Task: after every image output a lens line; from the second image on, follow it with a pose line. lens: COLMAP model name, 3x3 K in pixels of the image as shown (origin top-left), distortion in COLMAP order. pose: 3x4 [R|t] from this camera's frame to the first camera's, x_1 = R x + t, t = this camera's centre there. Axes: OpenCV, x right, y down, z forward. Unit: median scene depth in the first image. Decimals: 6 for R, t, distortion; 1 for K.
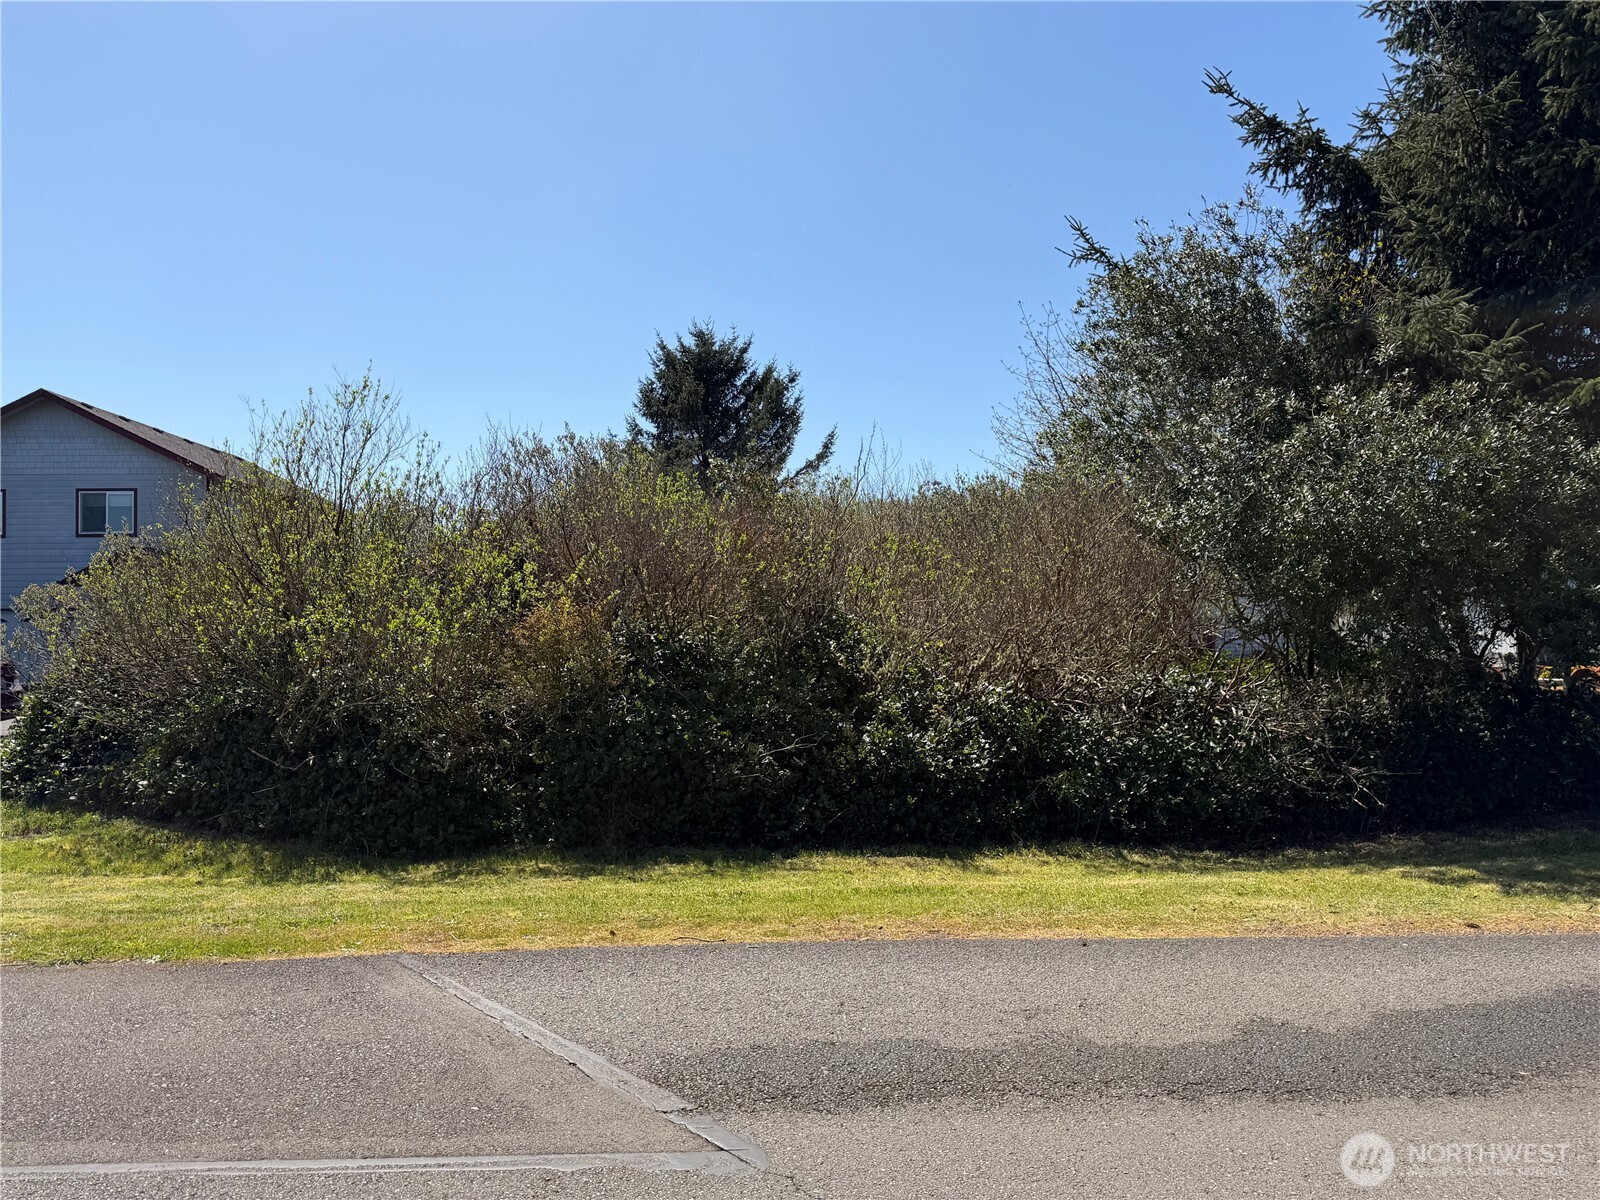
lens RADIAL K [[1129.0, 0, 800.0], [0, 1129.0, 600.0], [0, 0, 1]] dist [0.058065, -0.044719]
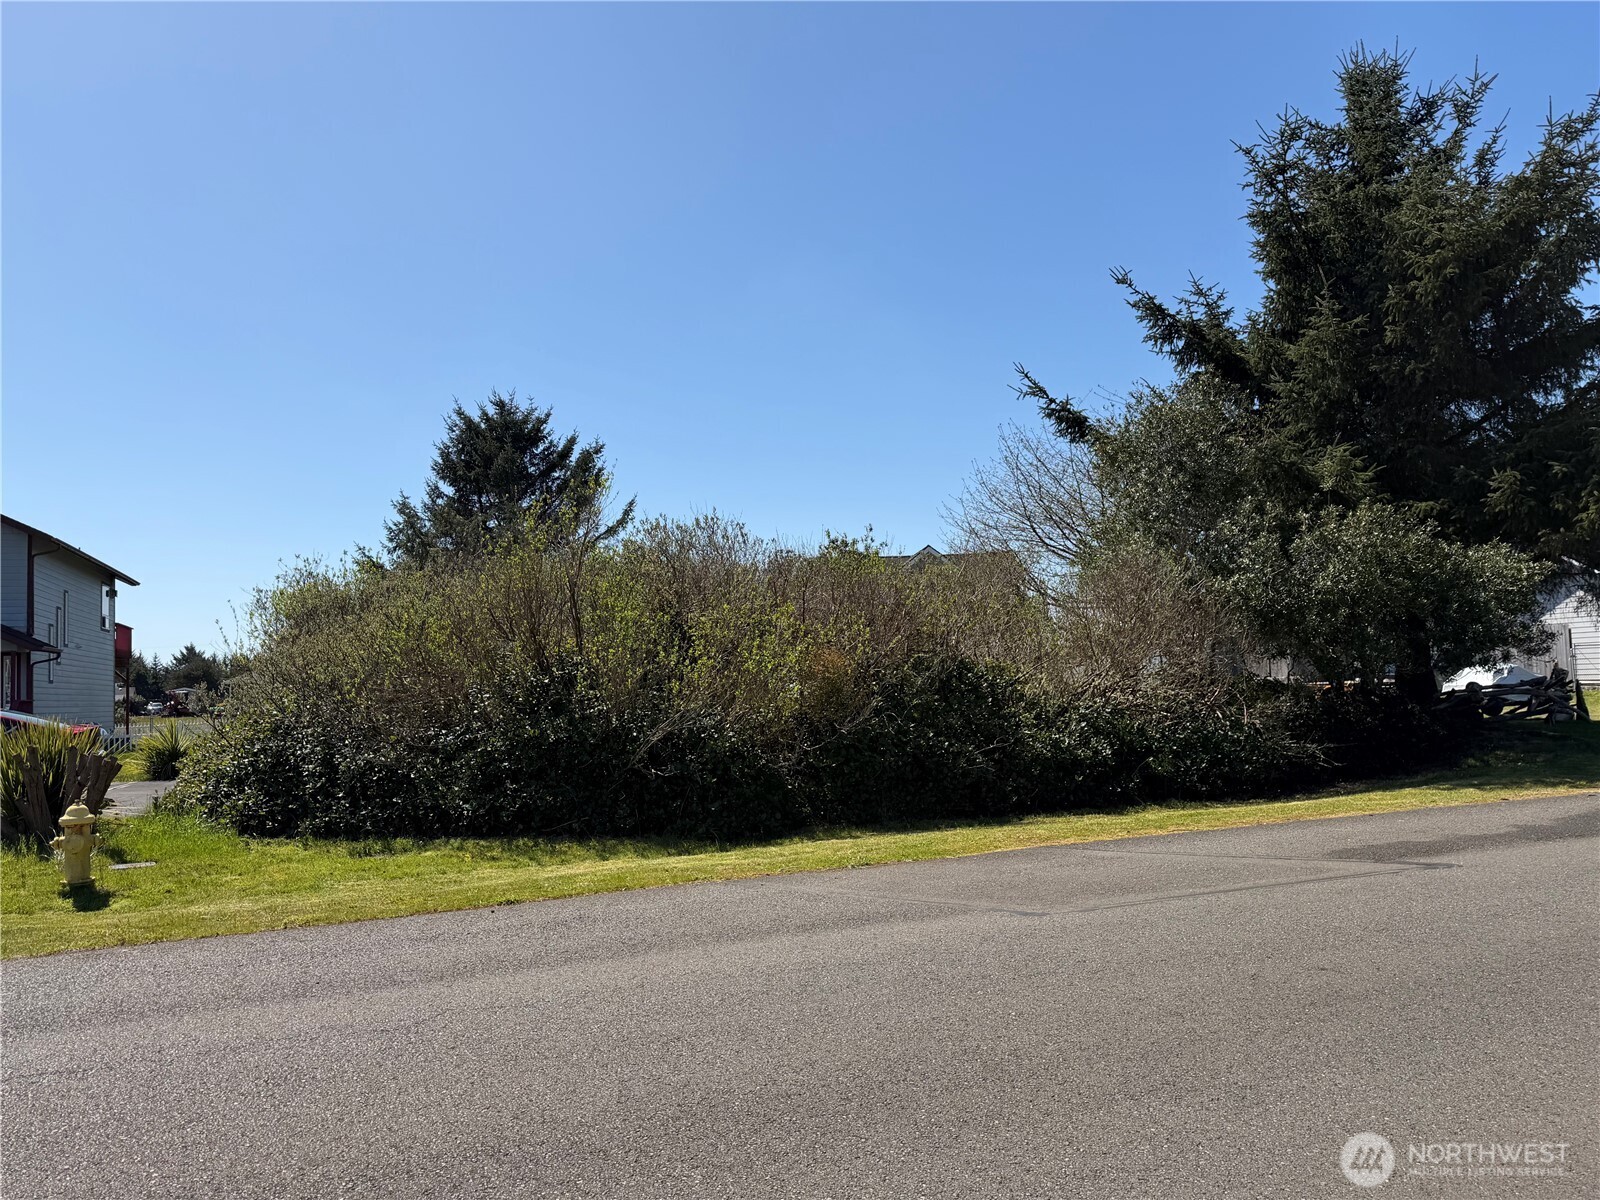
lens RADIAL K [[1118.4, 0, 797.1], [0, 1118.4, 593.3], [0, 0, 1]] dist [0.110069, -0.172272]
pose [[0.950585, -0.002818, 0.310452, -0.454633], [0.020850, 0.998281, -0.054779, 0.007423], [-0.309764, 0.058545, 0.949009, -0.183266]]
